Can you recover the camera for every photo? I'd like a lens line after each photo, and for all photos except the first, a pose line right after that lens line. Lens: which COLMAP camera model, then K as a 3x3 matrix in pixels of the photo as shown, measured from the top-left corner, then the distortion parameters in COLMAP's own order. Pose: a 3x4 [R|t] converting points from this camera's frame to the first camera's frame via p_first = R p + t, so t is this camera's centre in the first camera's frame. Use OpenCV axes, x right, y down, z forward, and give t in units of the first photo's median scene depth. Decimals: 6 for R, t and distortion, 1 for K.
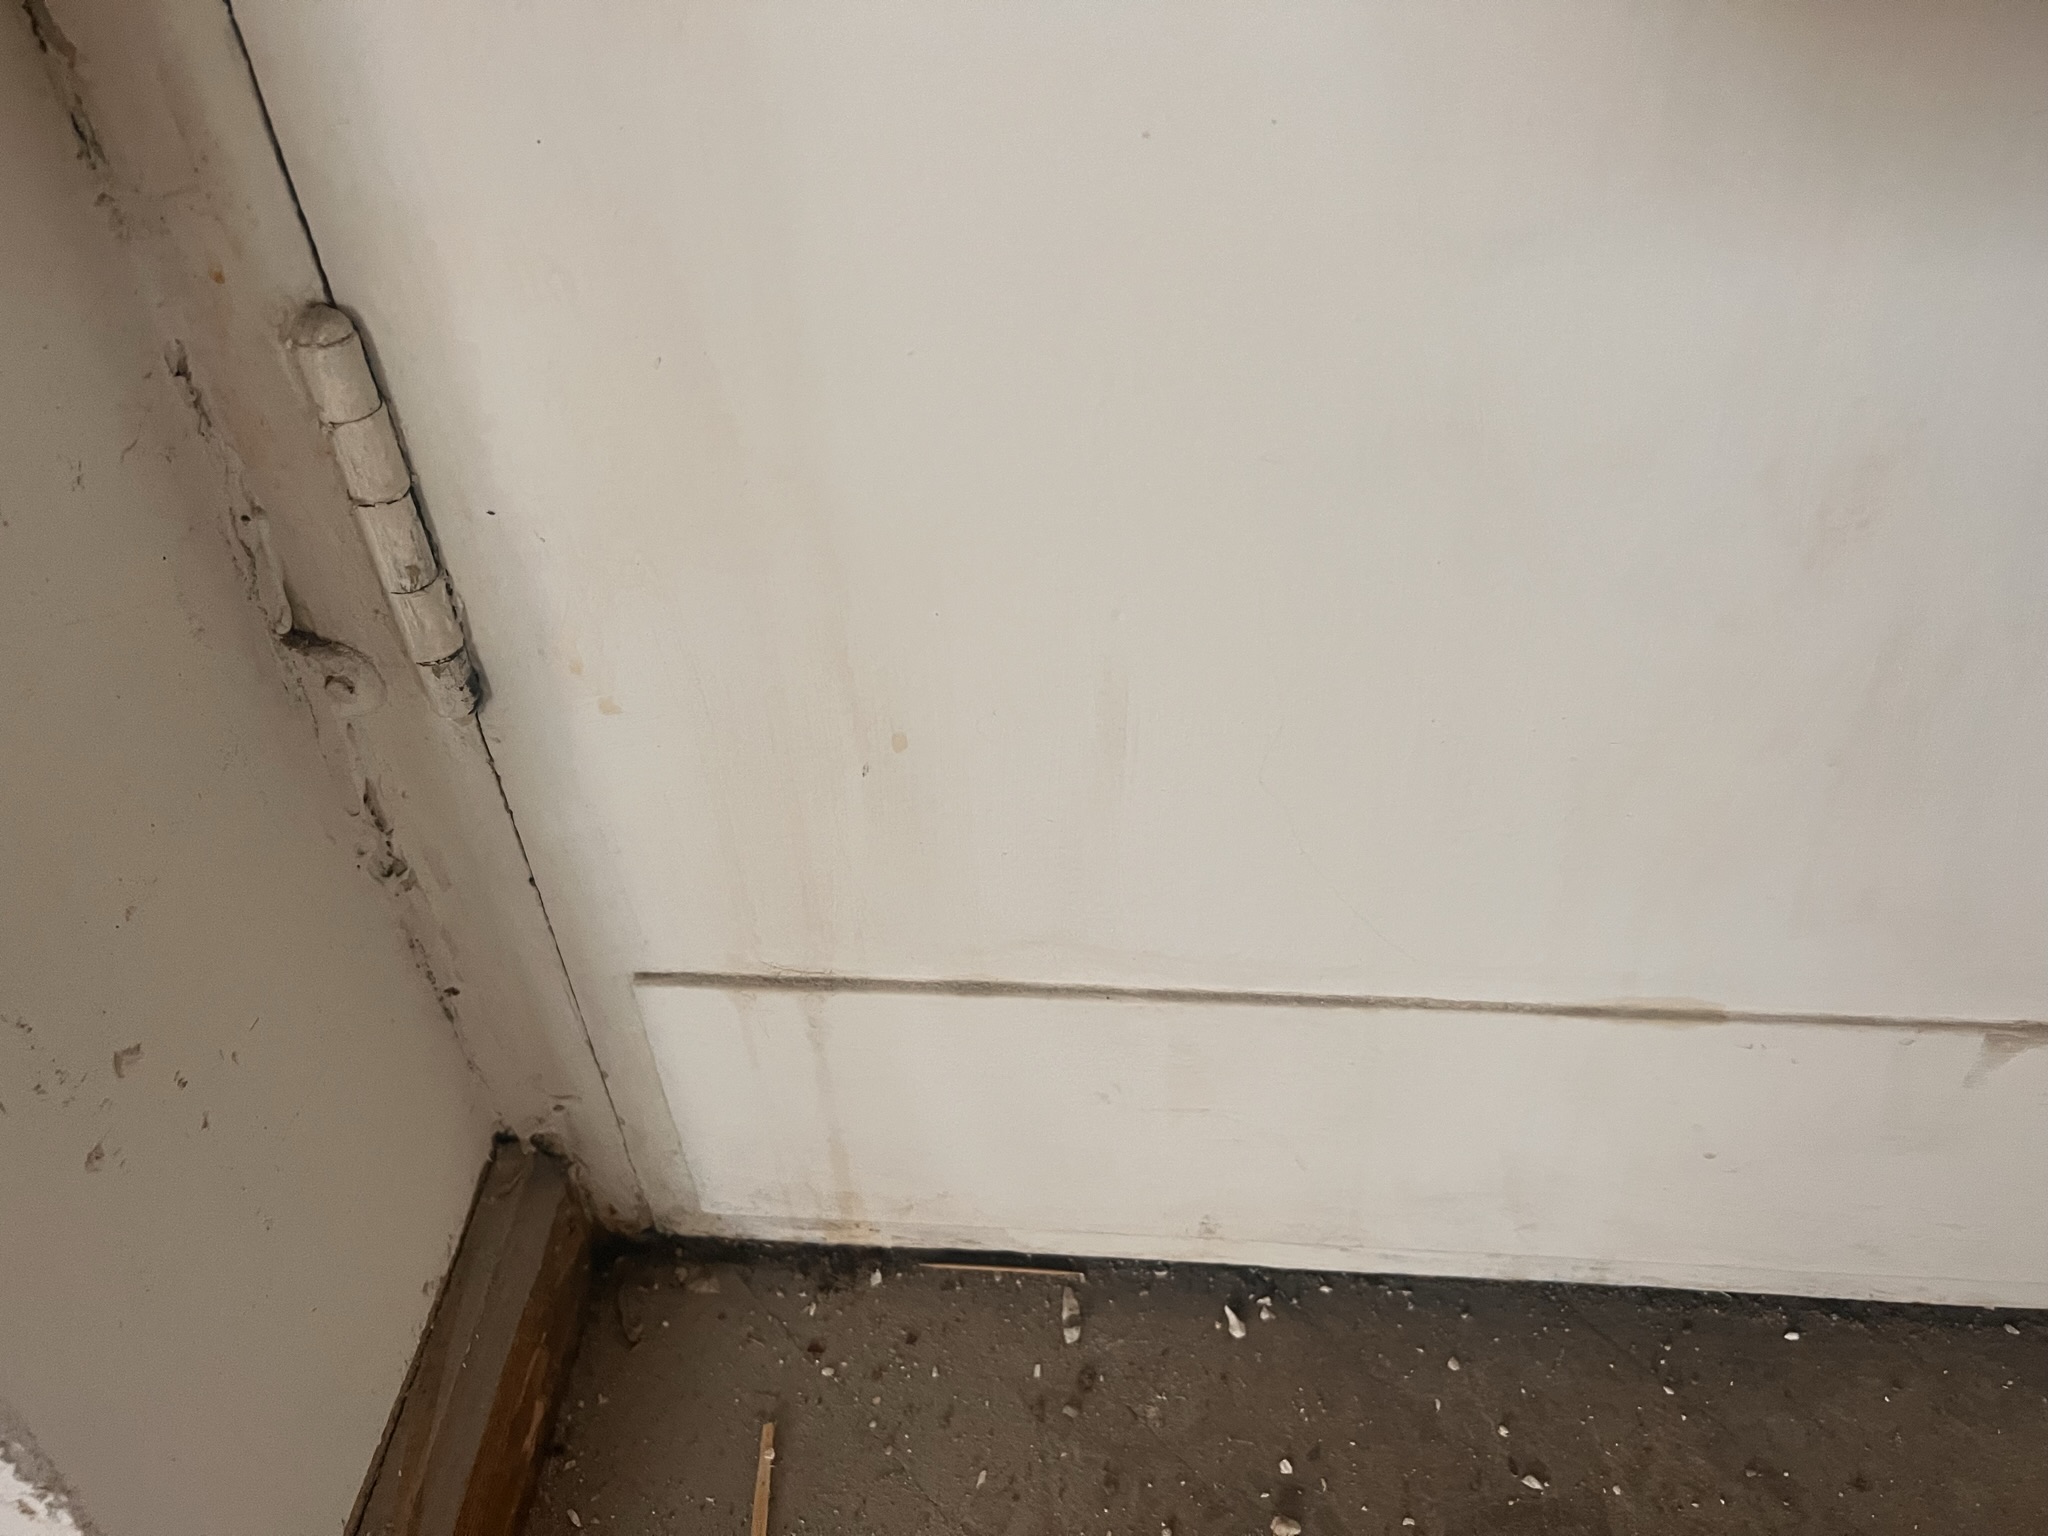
lens RADIAL K [[1570.5, 0, 1024.7], [0, 1570.5, 771.4], [0, 0, 1]] dist [0.024779, -0.018203]
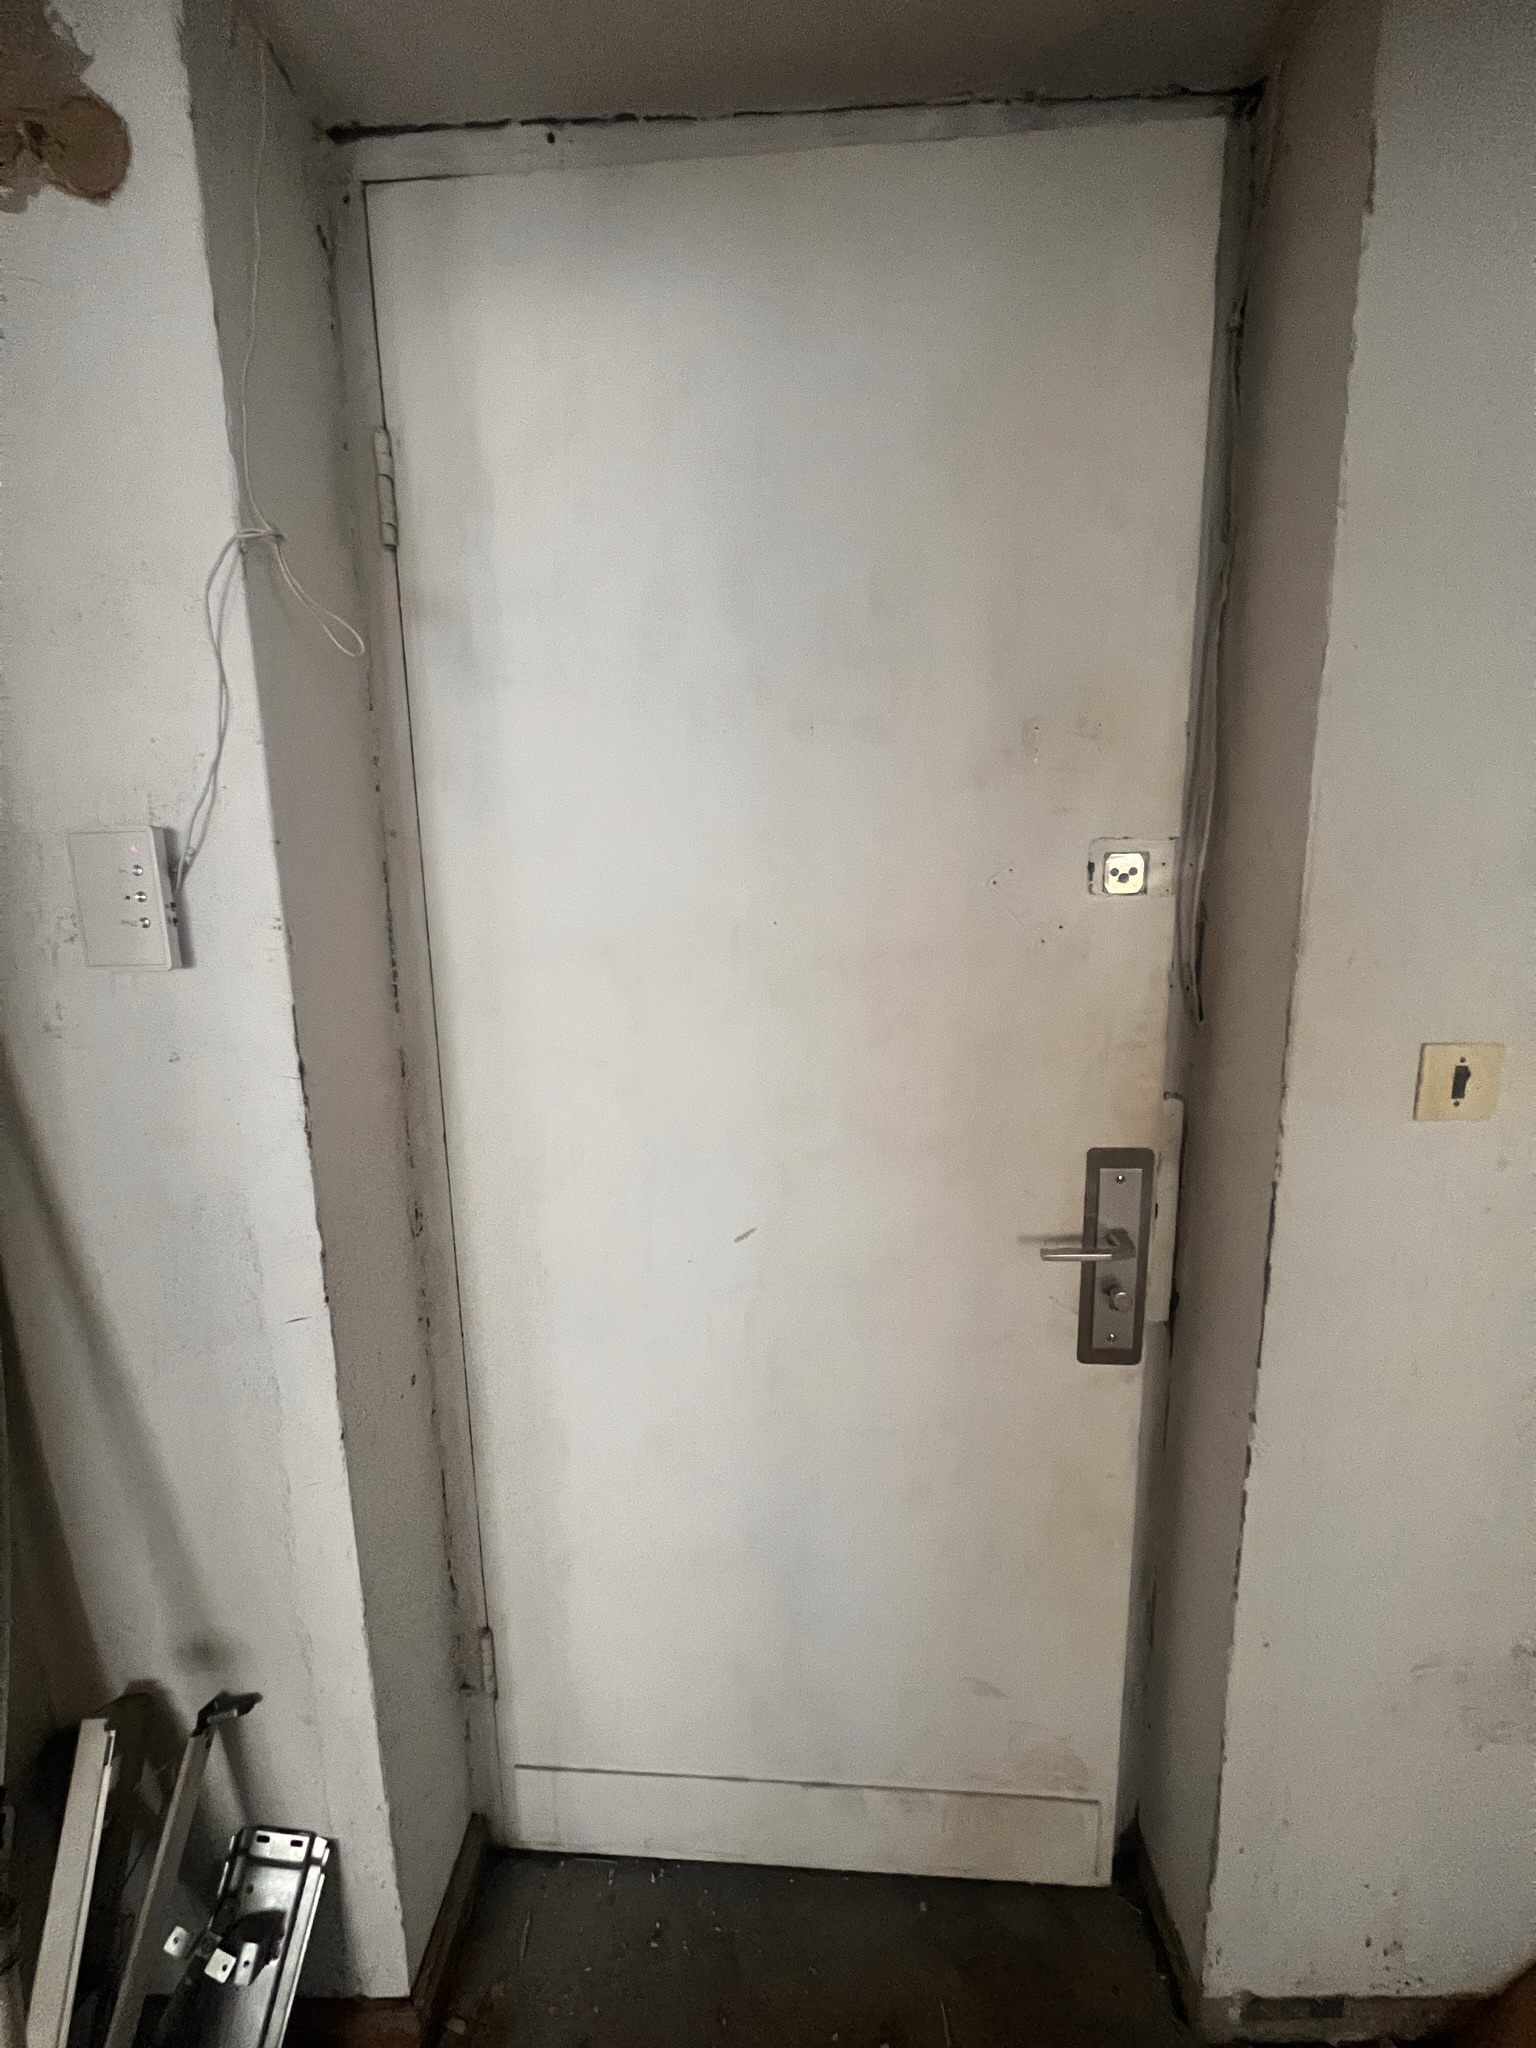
lens RADIAL K [[805.4, 0, 771.1], [0, 805.4, 1032.7], [0, 0, 1]] dist [0.000053, 0.000205]
pose [[0.998825, 0.032055, 0.036347, 0.297921], [-0.009383, 0.863728, -0.503871, -0.475560], [-0.047545, 0.502938, 0.863014, -1.868319]]
